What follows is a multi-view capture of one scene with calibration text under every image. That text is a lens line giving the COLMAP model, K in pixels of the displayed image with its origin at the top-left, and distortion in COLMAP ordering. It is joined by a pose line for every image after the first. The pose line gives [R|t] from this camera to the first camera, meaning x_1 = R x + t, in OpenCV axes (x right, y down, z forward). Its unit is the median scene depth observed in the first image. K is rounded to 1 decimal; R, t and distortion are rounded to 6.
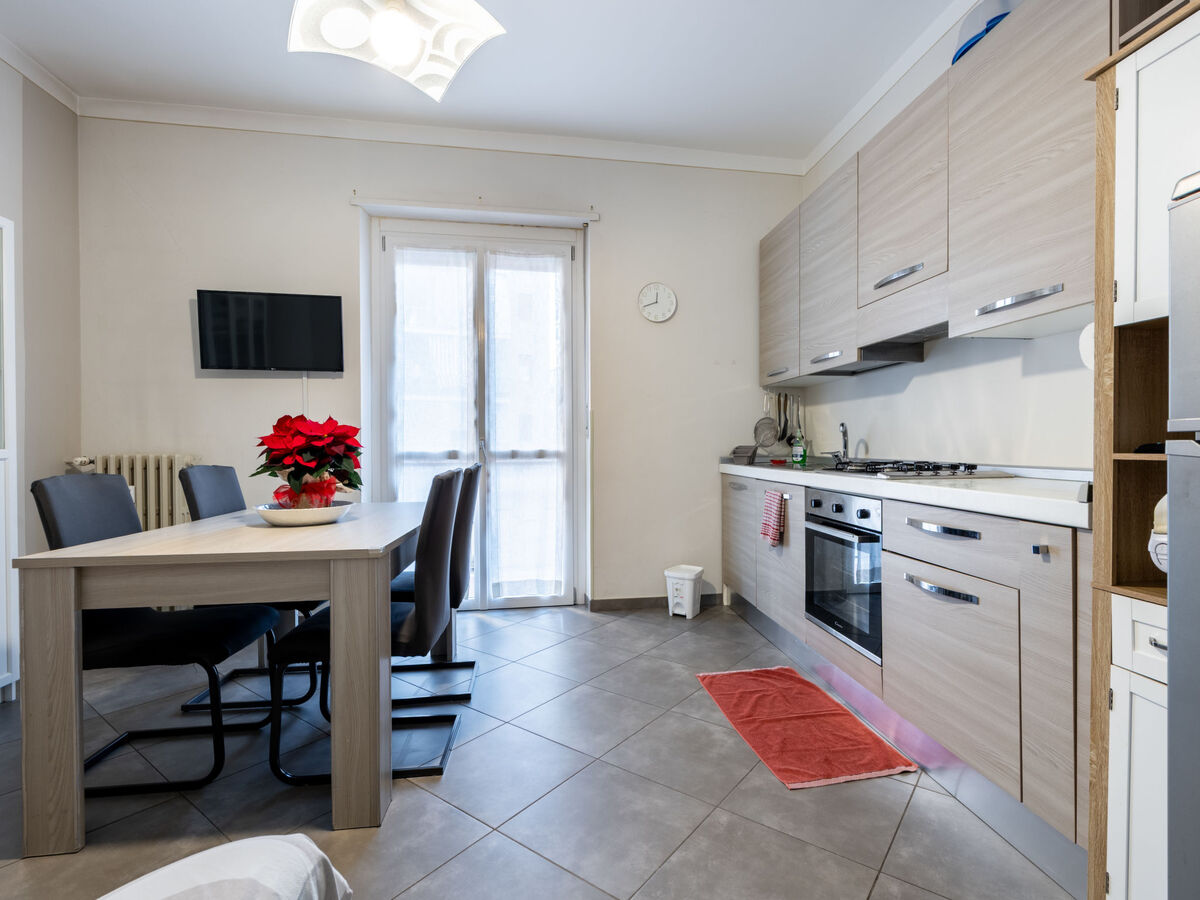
lens RADIAL K [[542.1, 0, 602.9], [0, 542.1, 445.7], [0, 0, 1]] dist [-0.002373, 0.000042]
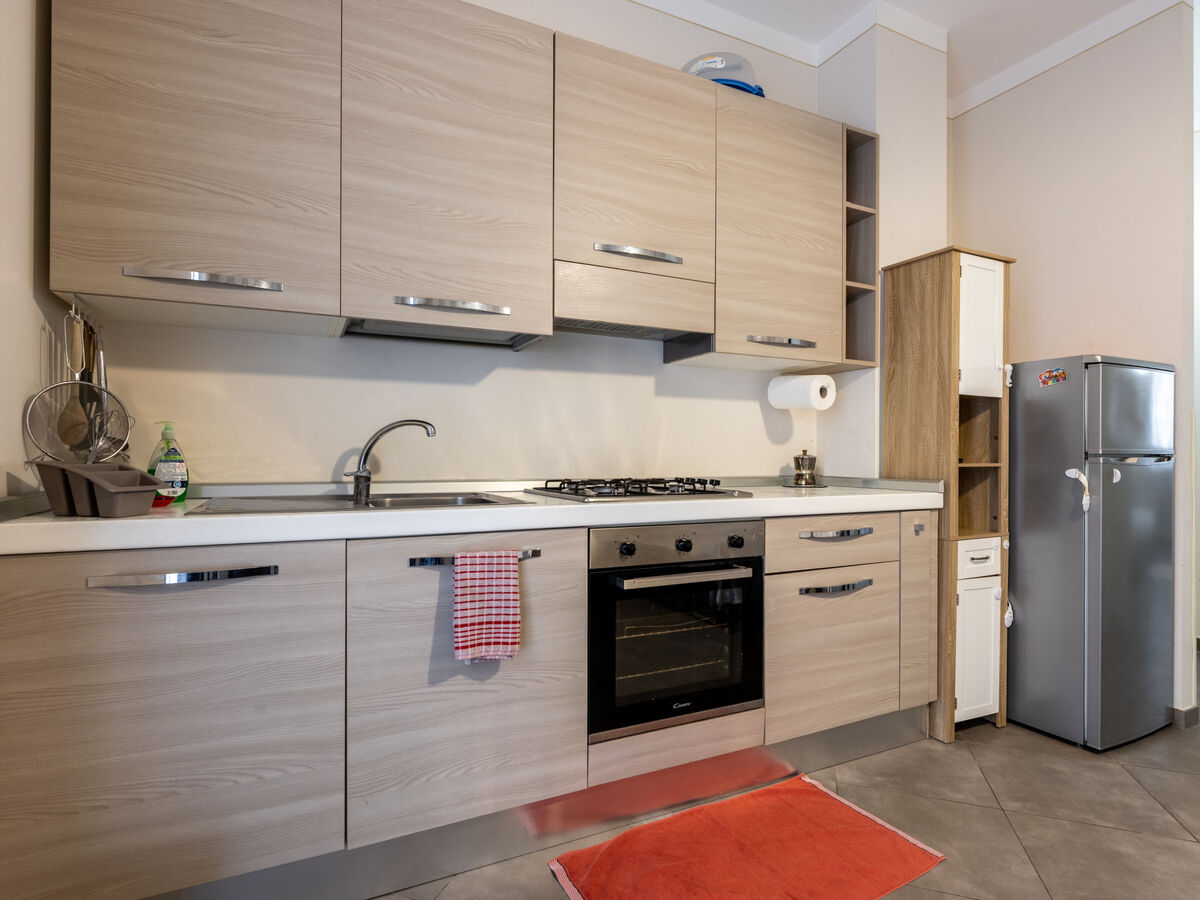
lens RADIAL K [[606.6, 0, 591.2], [0, 606.6, 452.7], [0, 0, 1]] dist [0.001225, -0.001007]
pose [[-0.294896, 0.012368, 0.955449, -0.187429], [0.001910, 0.999922, -0.012354, 0.000501], [-0.955527, -0.001818, -0.294897, 0.814699]]
